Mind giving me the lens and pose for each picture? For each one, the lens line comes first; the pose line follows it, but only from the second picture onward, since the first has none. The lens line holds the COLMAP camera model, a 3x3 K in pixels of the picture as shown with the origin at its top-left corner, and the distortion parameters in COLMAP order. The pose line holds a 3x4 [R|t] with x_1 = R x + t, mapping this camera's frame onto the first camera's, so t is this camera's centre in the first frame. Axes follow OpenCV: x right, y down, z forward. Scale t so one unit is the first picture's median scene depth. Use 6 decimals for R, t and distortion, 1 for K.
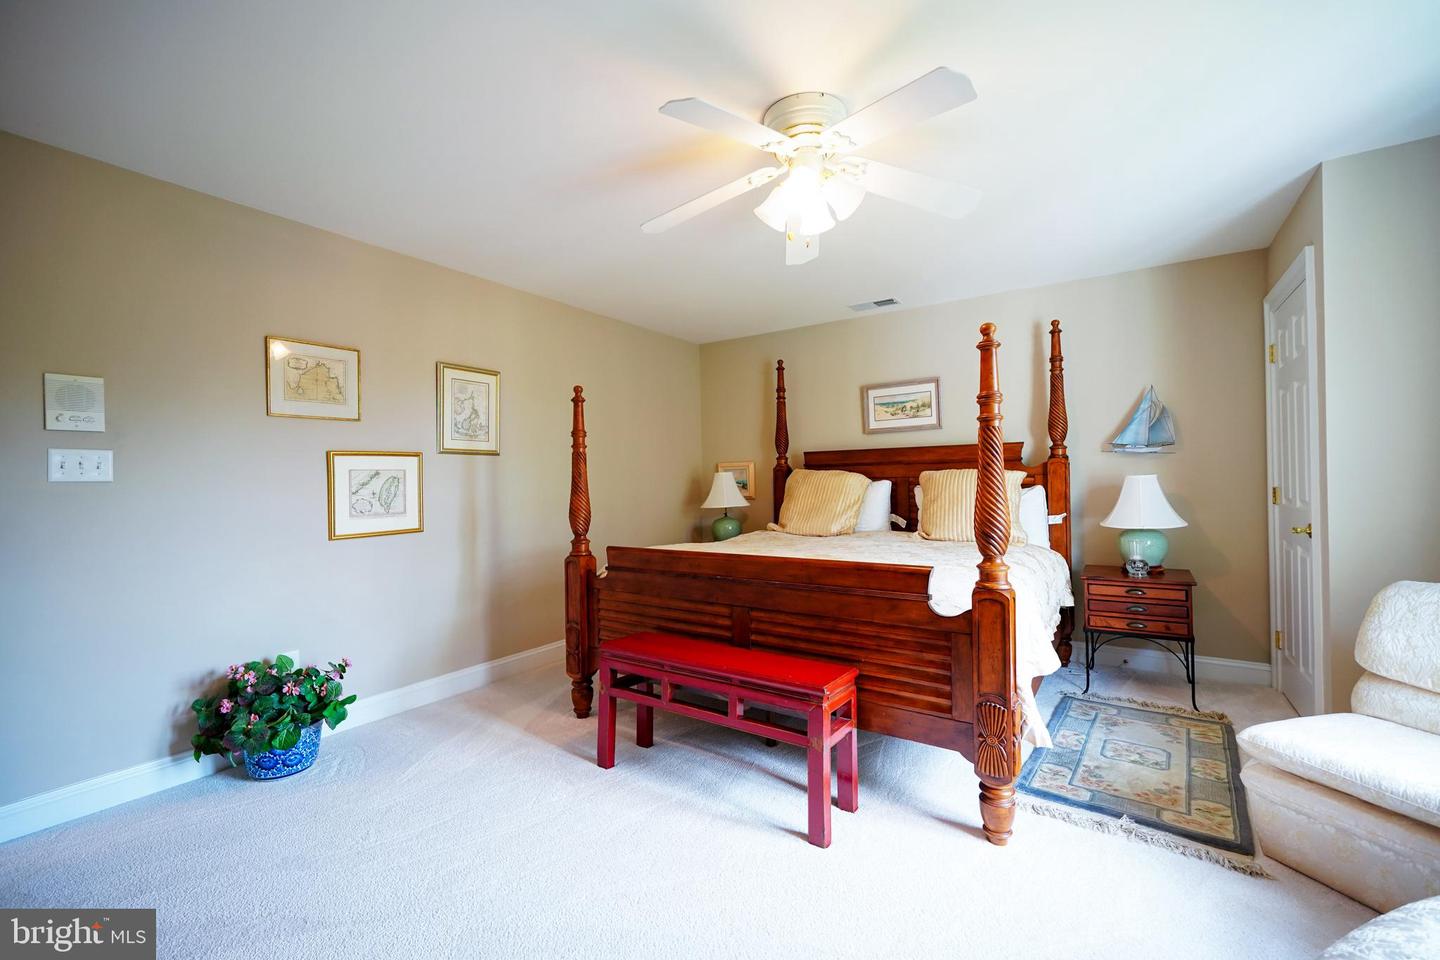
lens RADIAL K [[599.6, 0, 720.0], [0, 599.6, 480.0], [0, 0, 1]] dist [-0.023869, 0.000045]
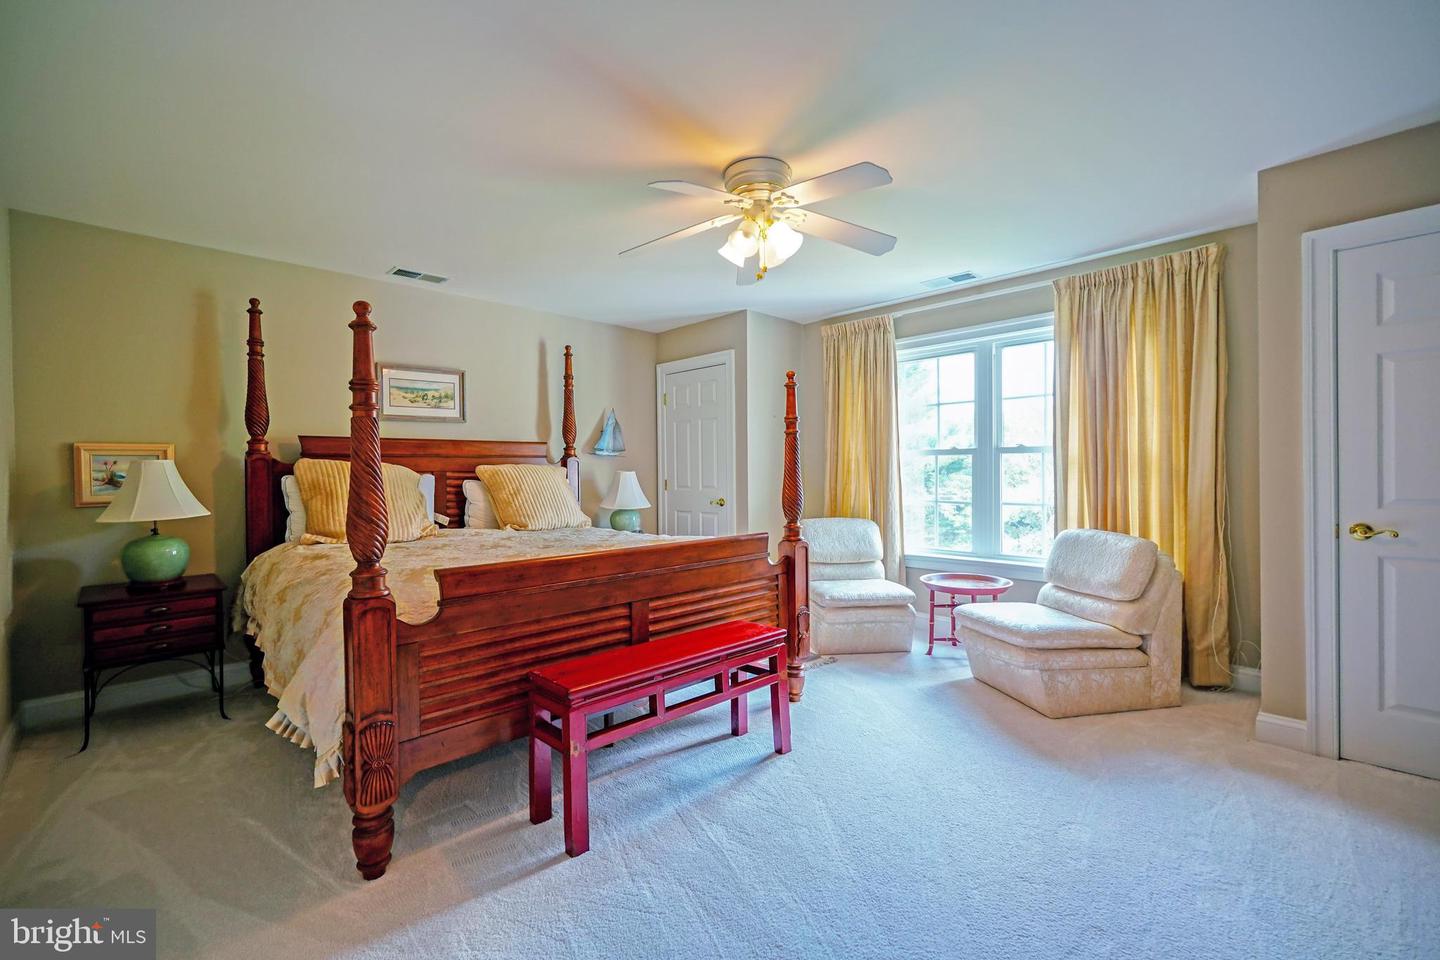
lens RADIAL K [[605.2, 0, 714.5], [0, 605.2, 465.2], [0, 0, 1]] dist [-0.001662, 0.000452]
pose [[0.207848, 0.020848, 0.977939, -0.526198], [0.003418, 0.999751, -0.022039, 0.007589], [-0.978155, 0.007924, 0.207725, 0.392768]]
